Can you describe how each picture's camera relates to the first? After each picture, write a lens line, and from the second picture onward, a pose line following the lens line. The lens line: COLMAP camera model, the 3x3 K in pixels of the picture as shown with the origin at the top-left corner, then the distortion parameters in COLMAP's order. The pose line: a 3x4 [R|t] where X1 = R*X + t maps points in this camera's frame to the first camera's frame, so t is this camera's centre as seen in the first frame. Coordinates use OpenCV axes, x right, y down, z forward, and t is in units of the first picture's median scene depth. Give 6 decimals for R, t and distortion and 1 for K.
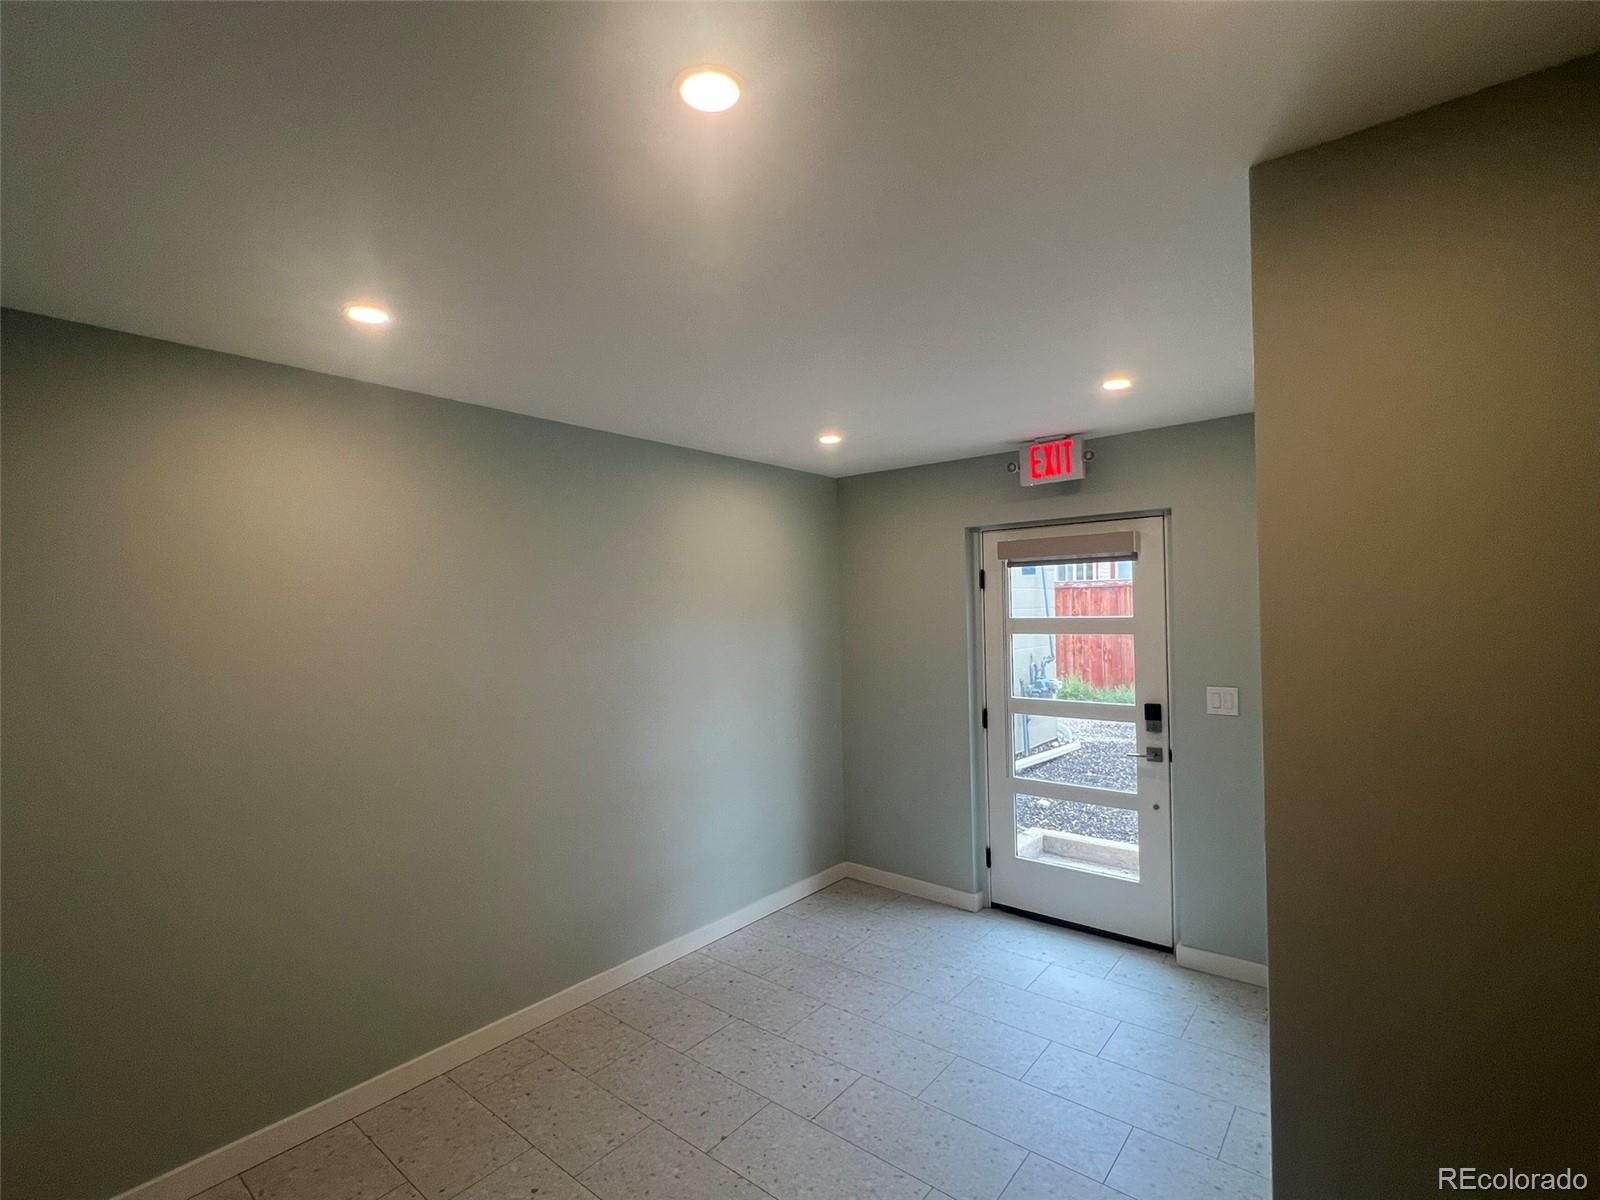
lens RADIAL K [[748.7, 0, 800.0], [0, 748.7, 600.0], [0, 0, 1]] dist [0.001595, 0.000447]
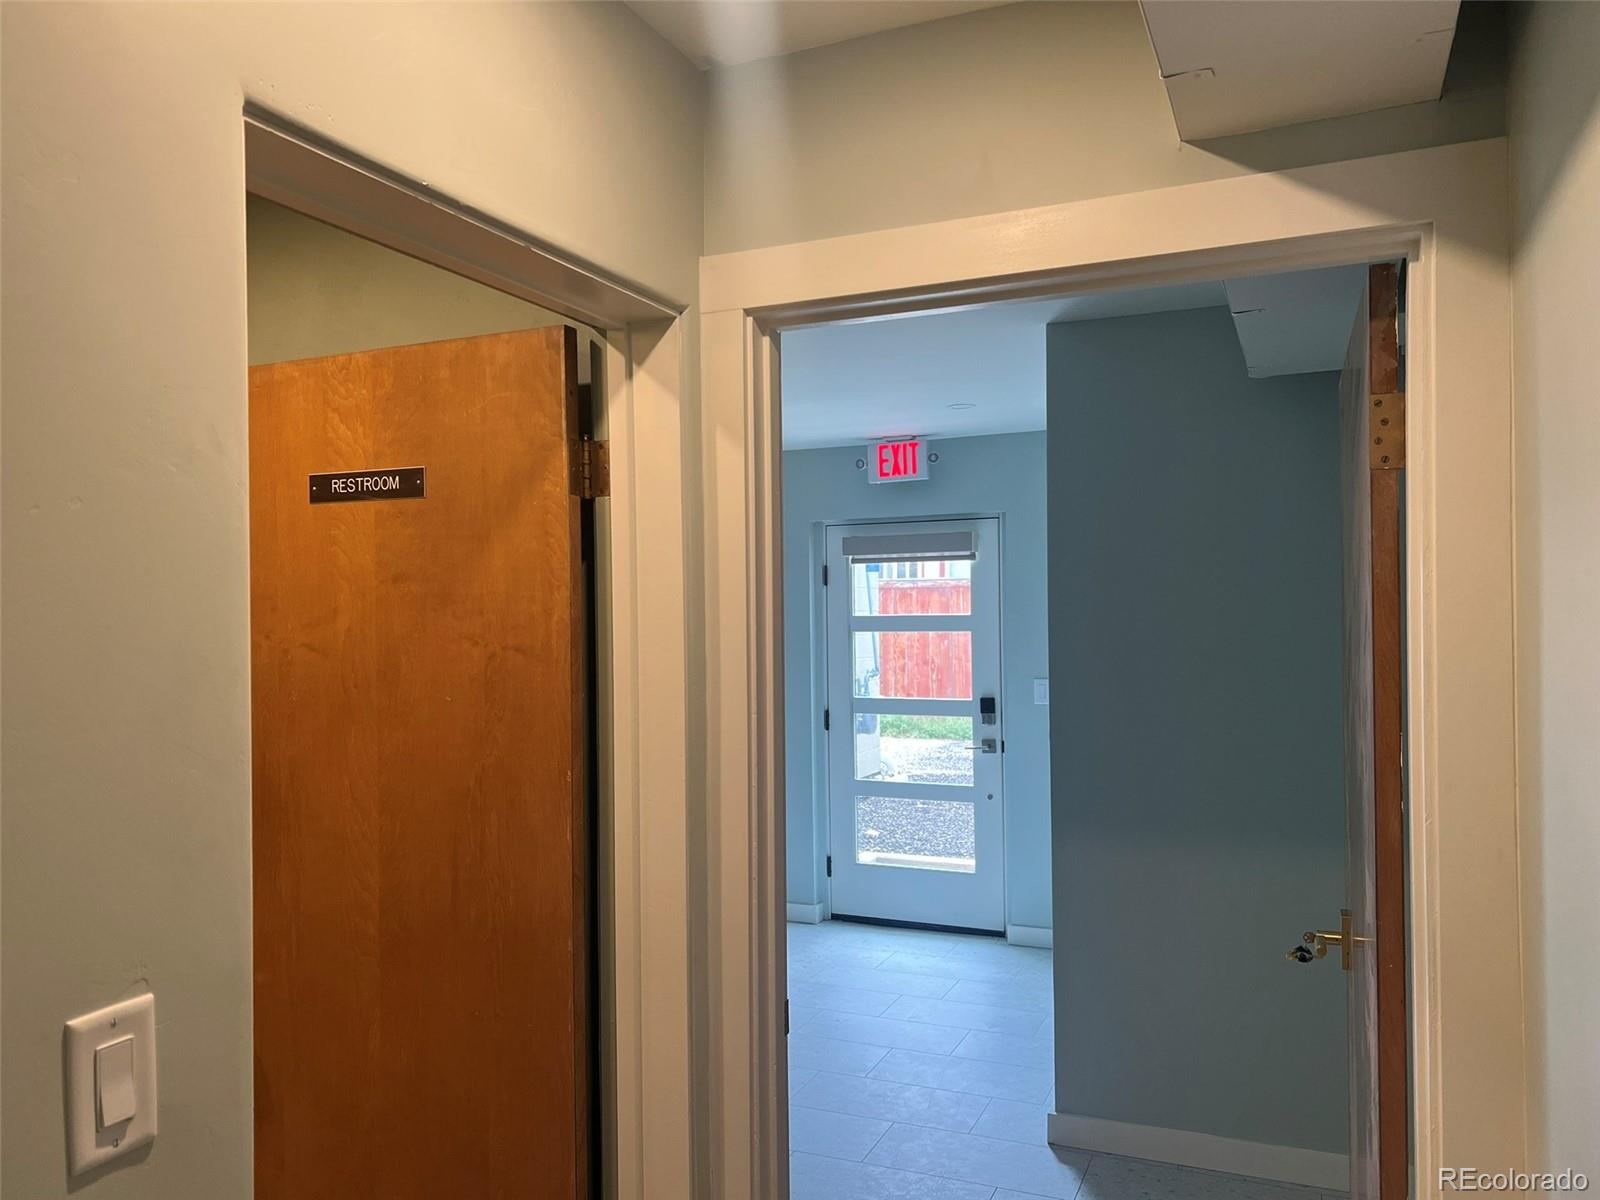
lens RADIAL K [[1204.2, 0, 800.0], [0, 1204.2, 600.0], [0, 0, 1]] dist [0.202292, -0.000679]
pose [[0.959962, 0.013110, 0.279824, -0.235568], [-0.011923, 0.999911, -0.005944, 0.014350], [-0.279877, 0.002370, 0.960033, -0.508406]]
